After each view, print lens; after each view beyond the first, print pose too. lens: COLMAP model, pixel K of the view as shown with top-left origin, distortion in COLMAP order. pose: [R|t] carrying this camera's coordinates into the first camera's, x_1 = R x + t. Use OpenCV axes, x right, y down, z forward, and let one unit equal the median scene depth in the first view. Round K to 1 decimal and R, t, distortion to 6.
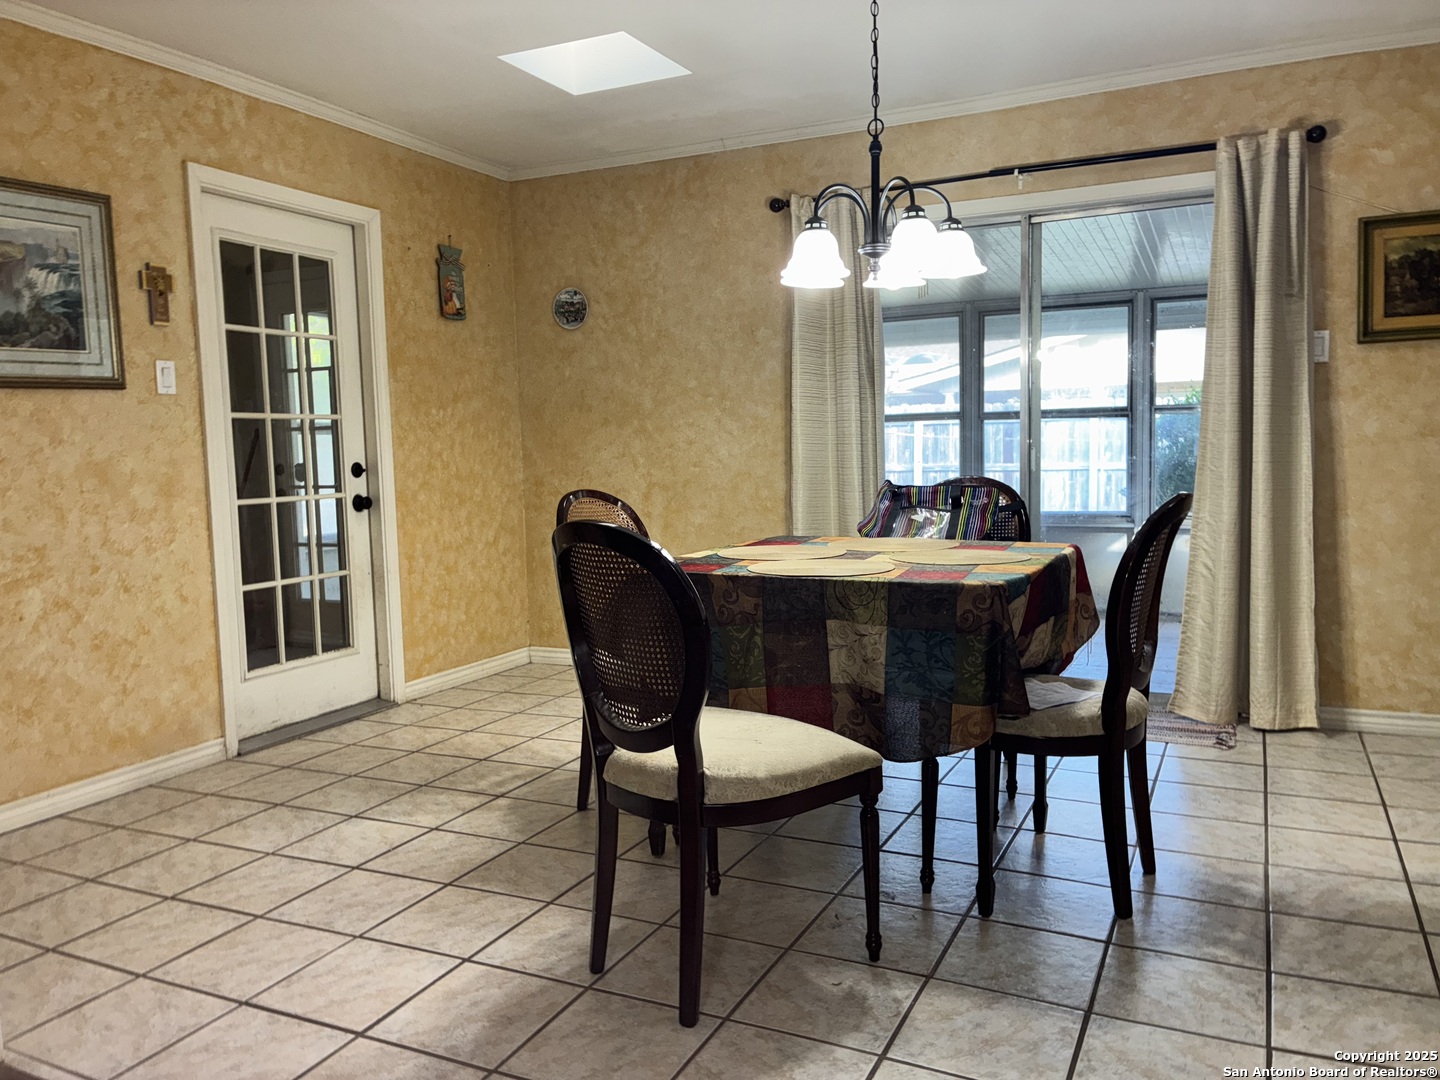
lens RADIAL K [[1102.3, 0, 719.7], [0, 1102.3, 543.2], [0, 0, 1]] dist [0.037224, -0.028860]
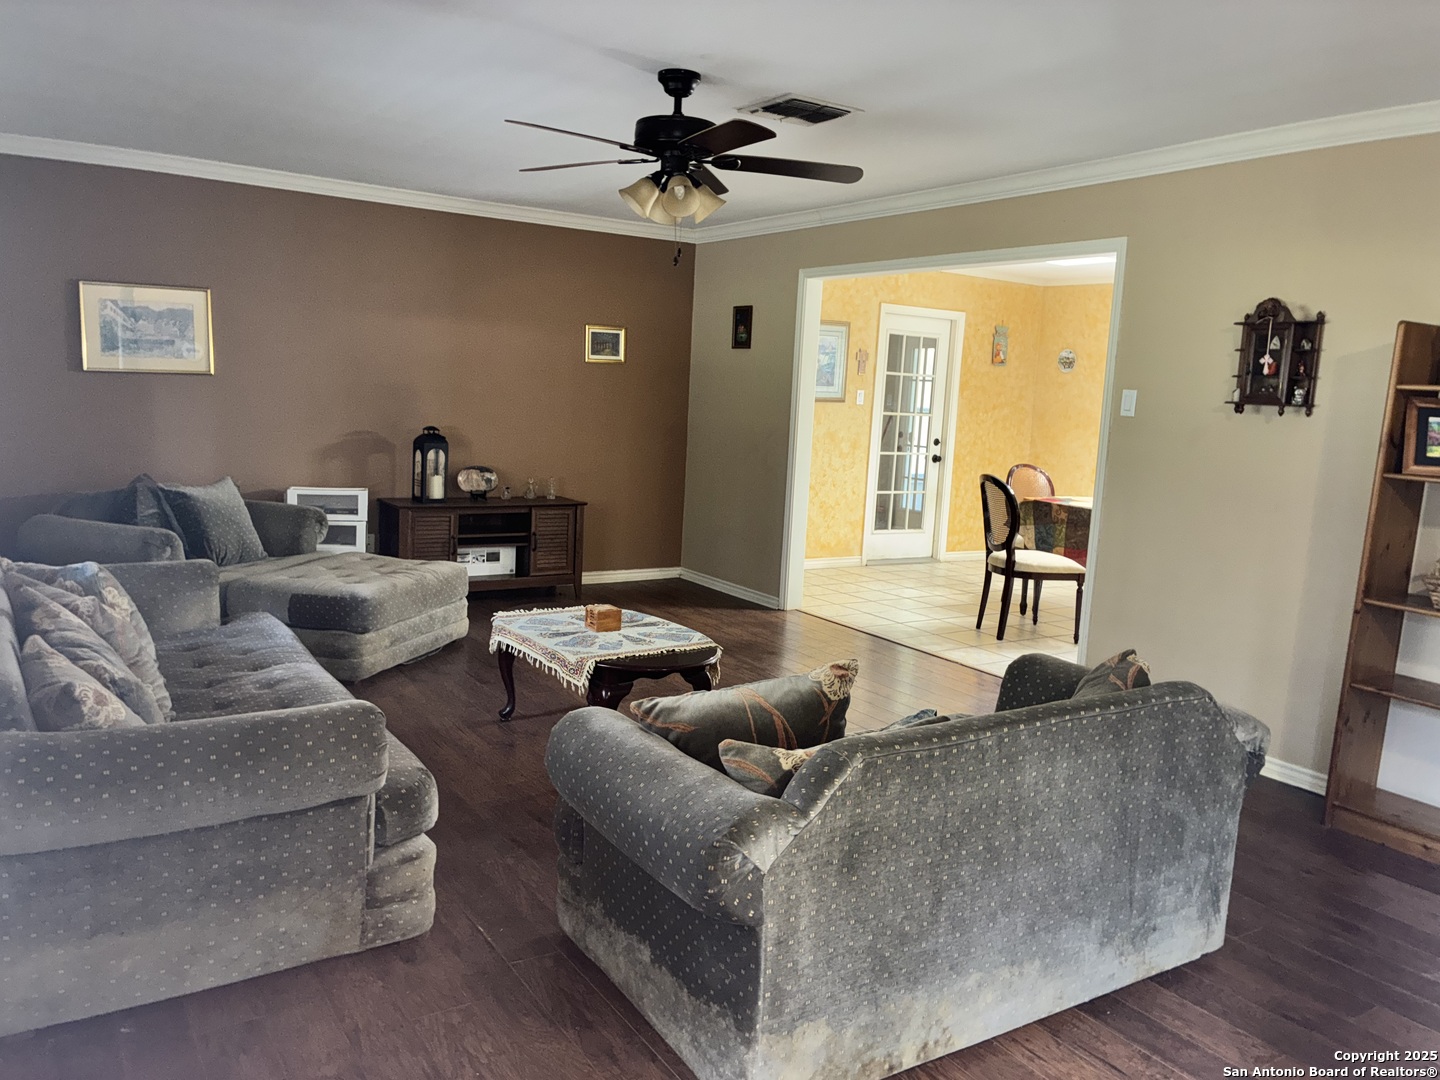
lens RADIAL K [[1102.3, 0, 712.7], [0, 1102.3, 540.9], [0, 0, 1]] dist [0.037224, -0.028860]
pose [[0.851434, 0.142742, -0.504664, 0.392538], [-0.122660, 0.989760, 0.073005, 0.015534], [0.509917, -0.000257, 0.860224, -1.004190]]
